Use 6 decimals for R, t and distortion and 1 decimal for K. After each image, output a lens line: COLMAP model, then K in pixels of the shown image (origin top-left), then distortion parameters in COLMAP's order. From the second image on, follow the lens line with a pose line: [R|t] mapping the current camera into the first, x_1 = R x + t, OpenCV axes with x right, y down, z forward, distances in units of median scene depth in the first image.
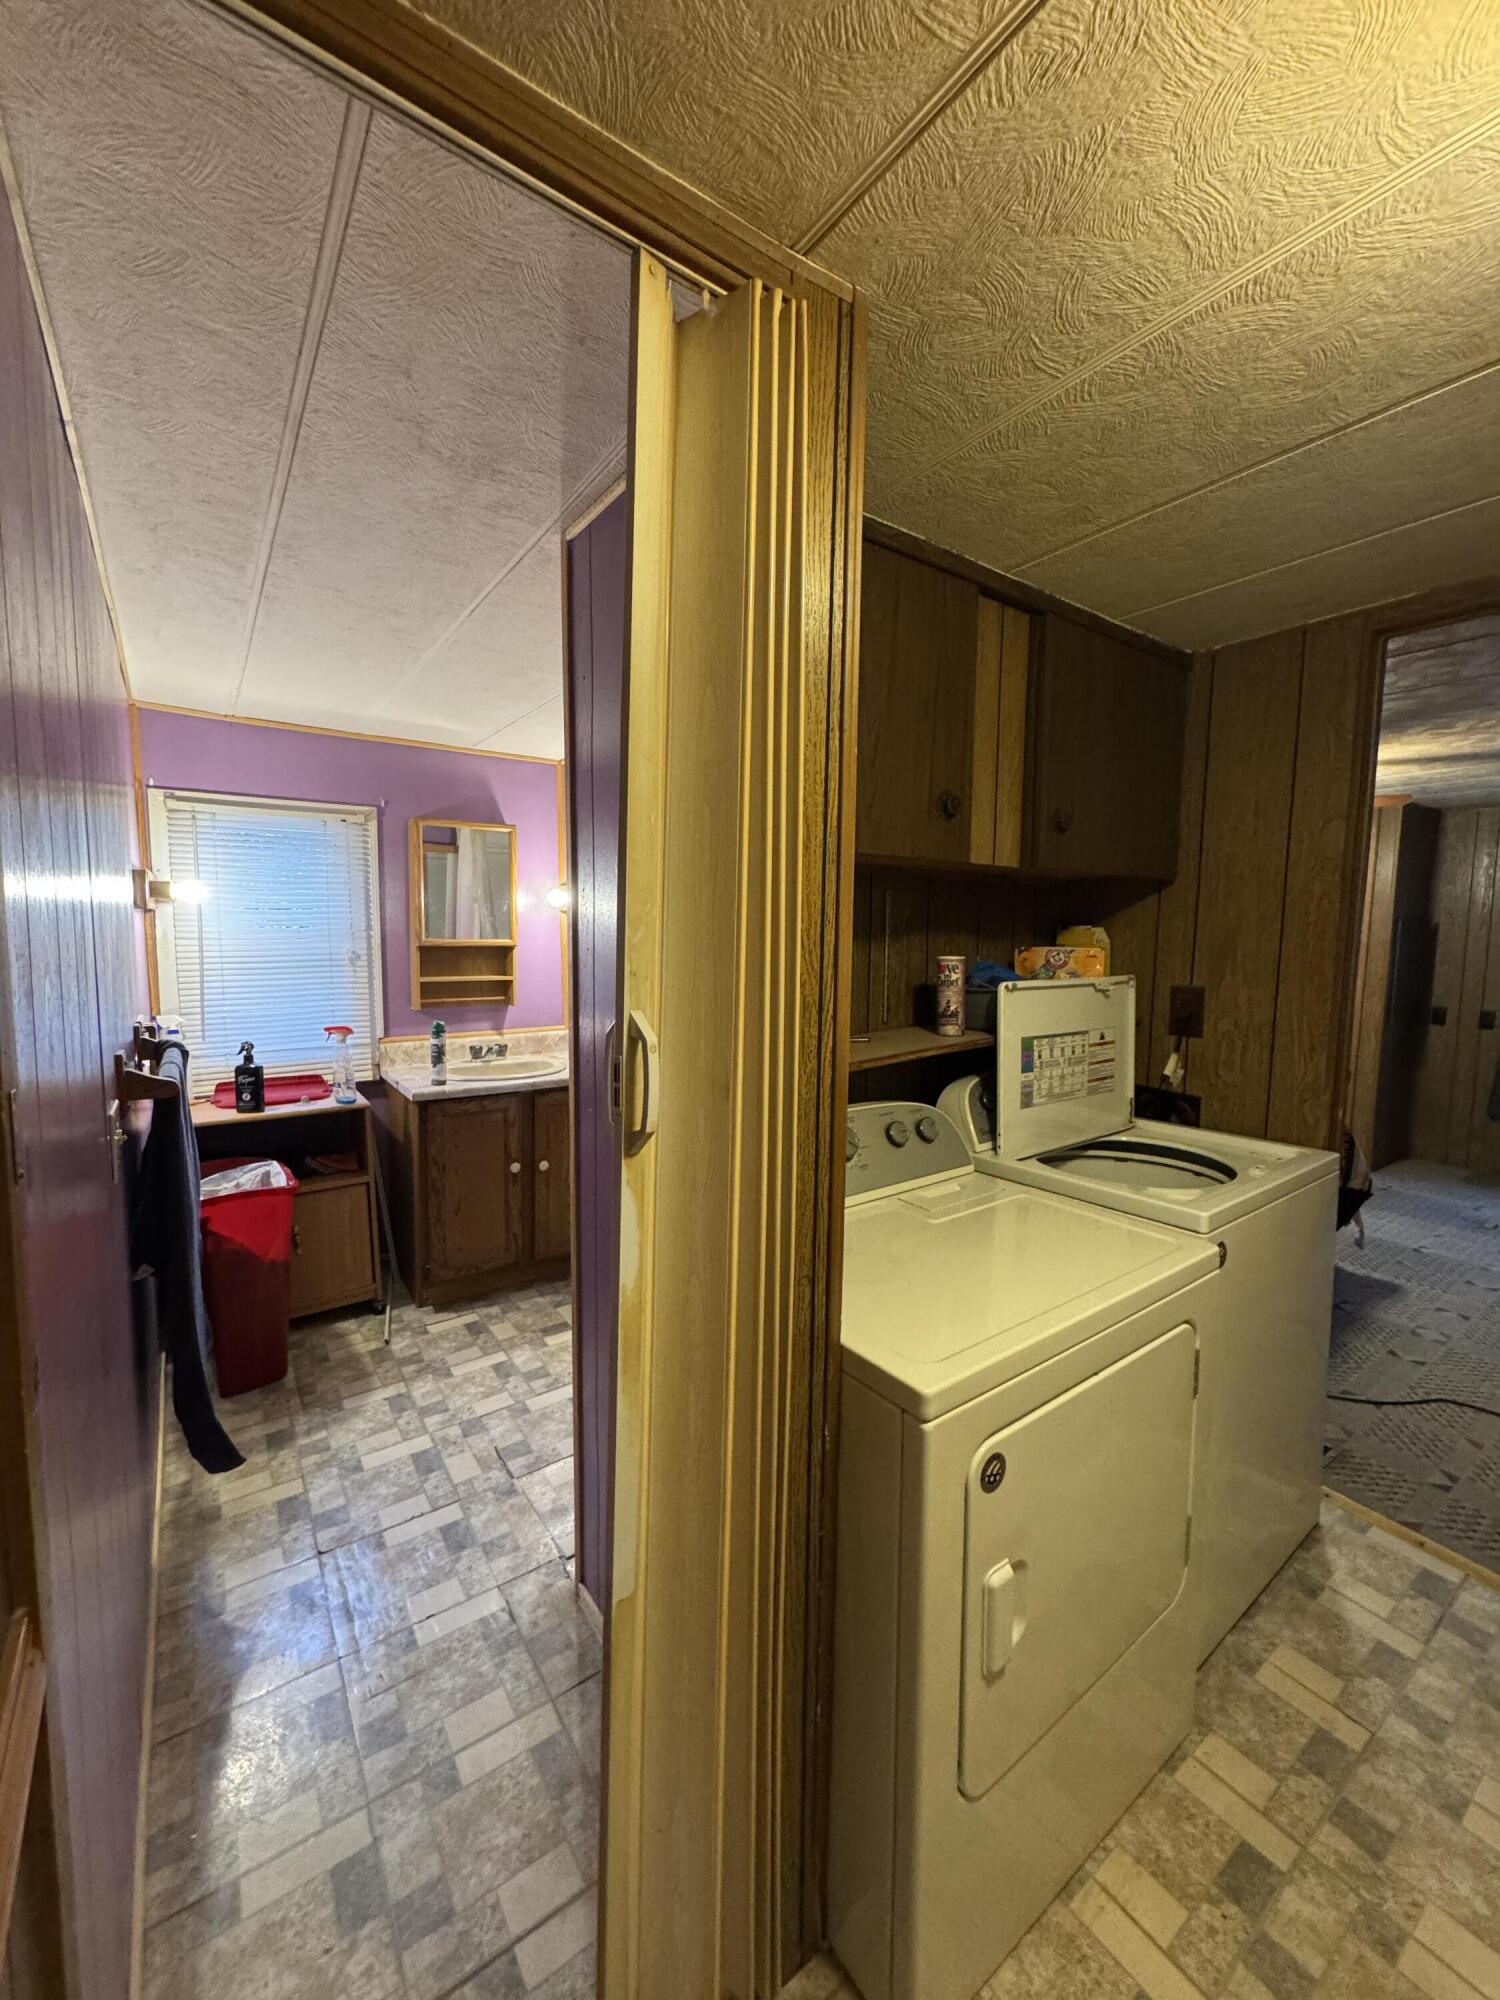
lens RADIAL K [[791.7, 0, 750.4], [0, 791.7, 998.4], [0, 0, 1]] dist [-0.001968, -0.000460]
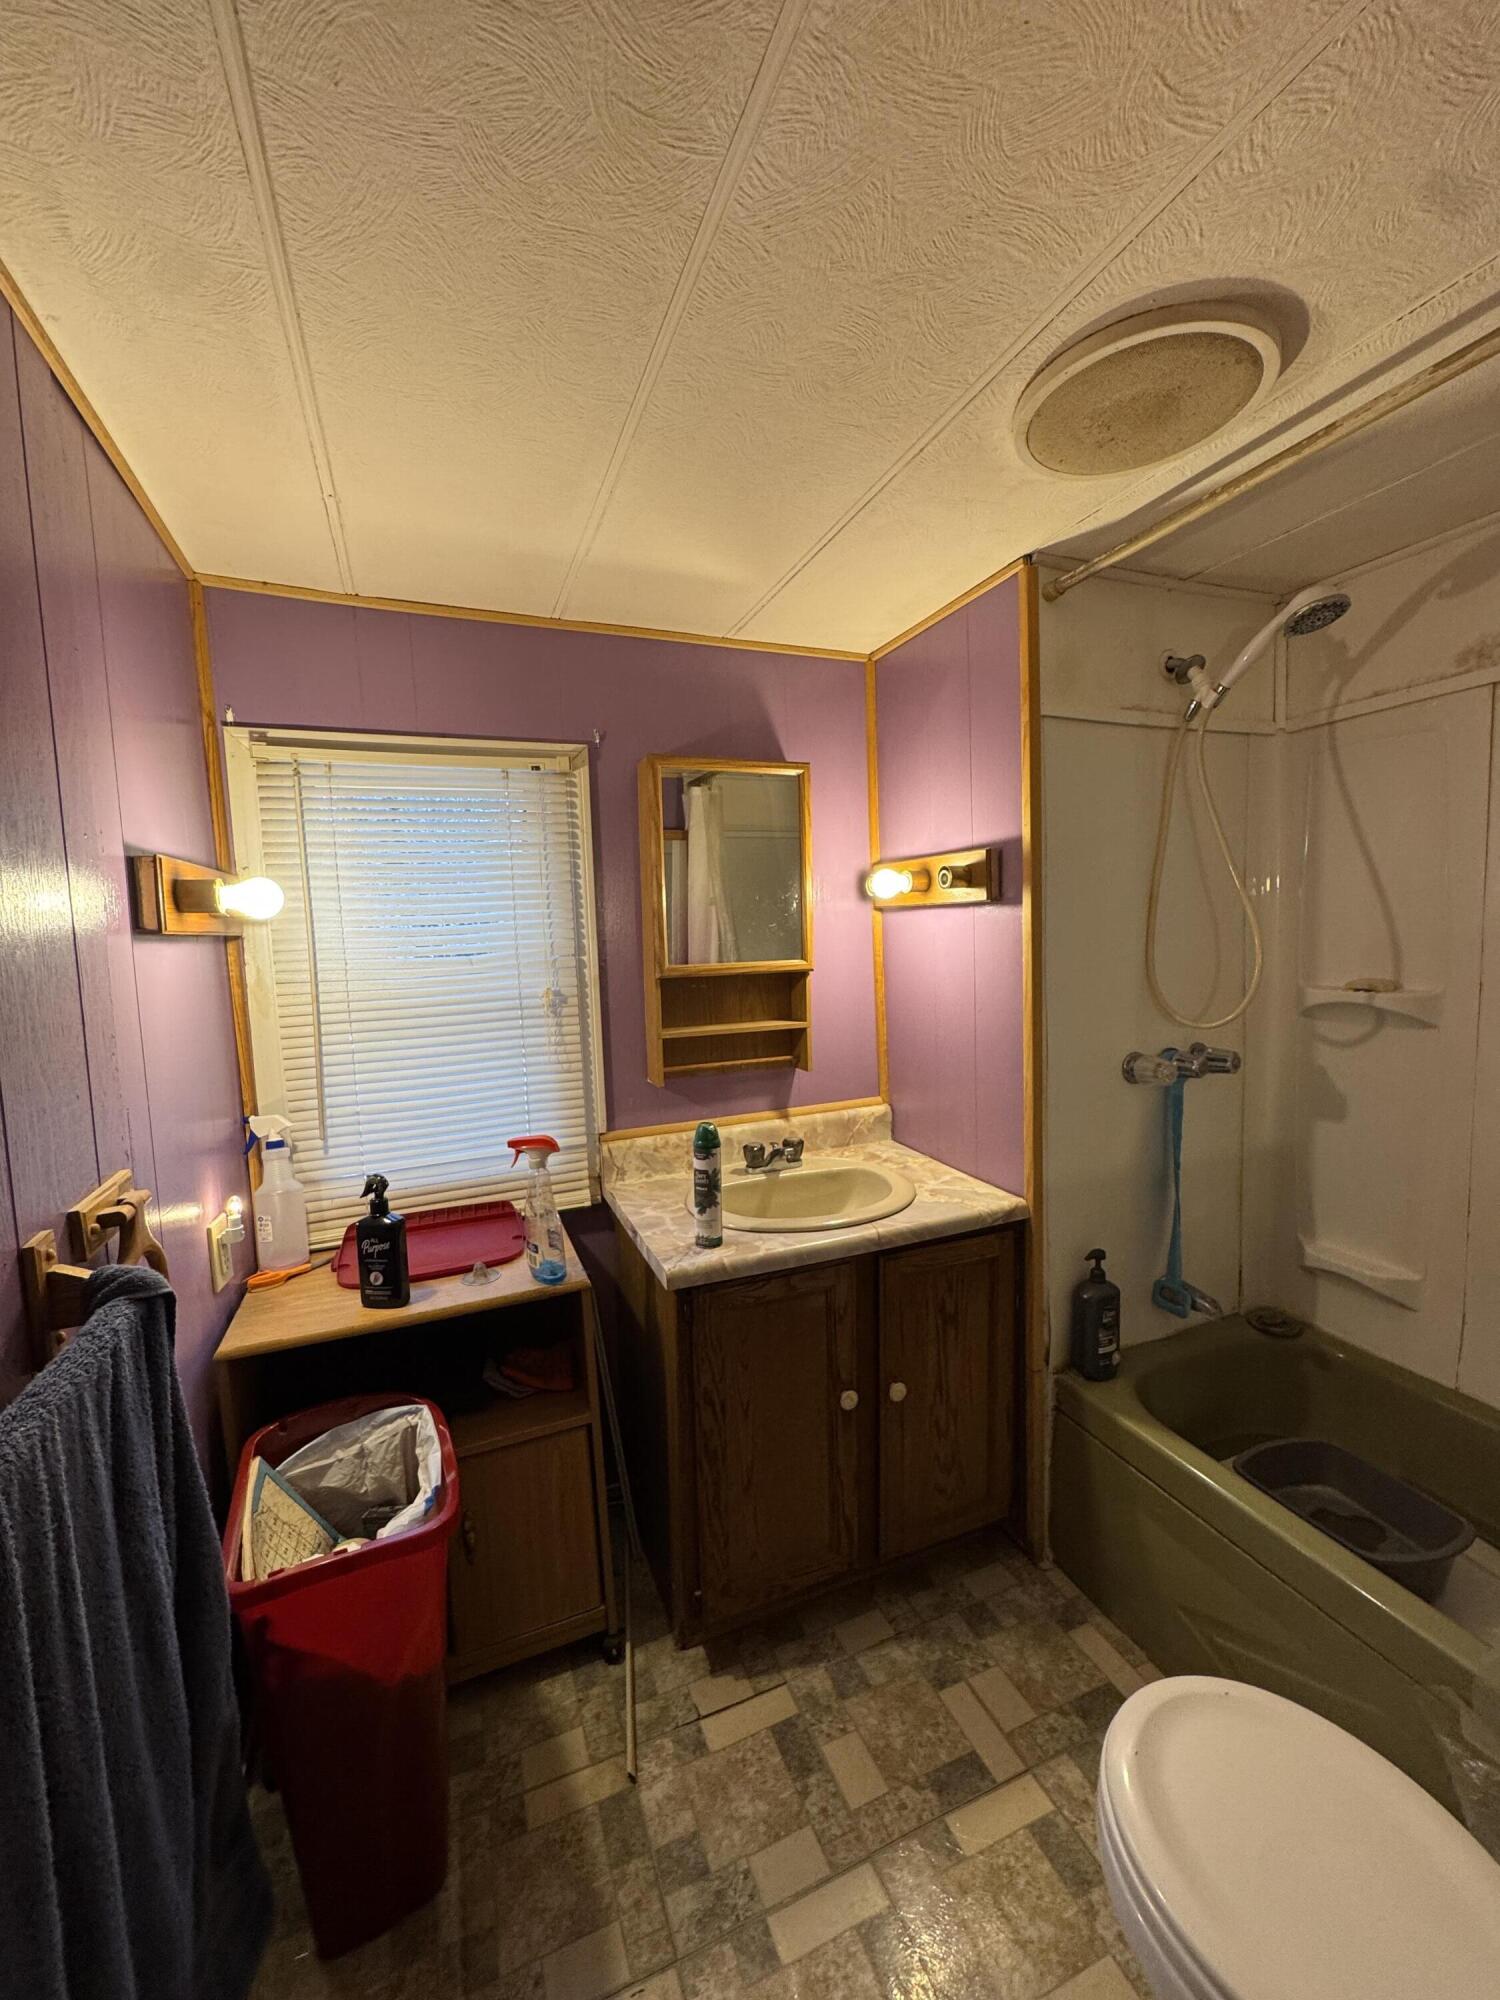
lens RADIAL K [[791.7, 0, 747.3], [0, 791.7, 998.9], [0, 0, 1]] dist [-0.001968, -0.000460]
pose [[0.970967, -0.023048, -0.238103, -0.233783], [0.023059, 0.999730, -0.002741, -0.050916], [0.238101, -0.002829, 0.971236, 0.482240]]
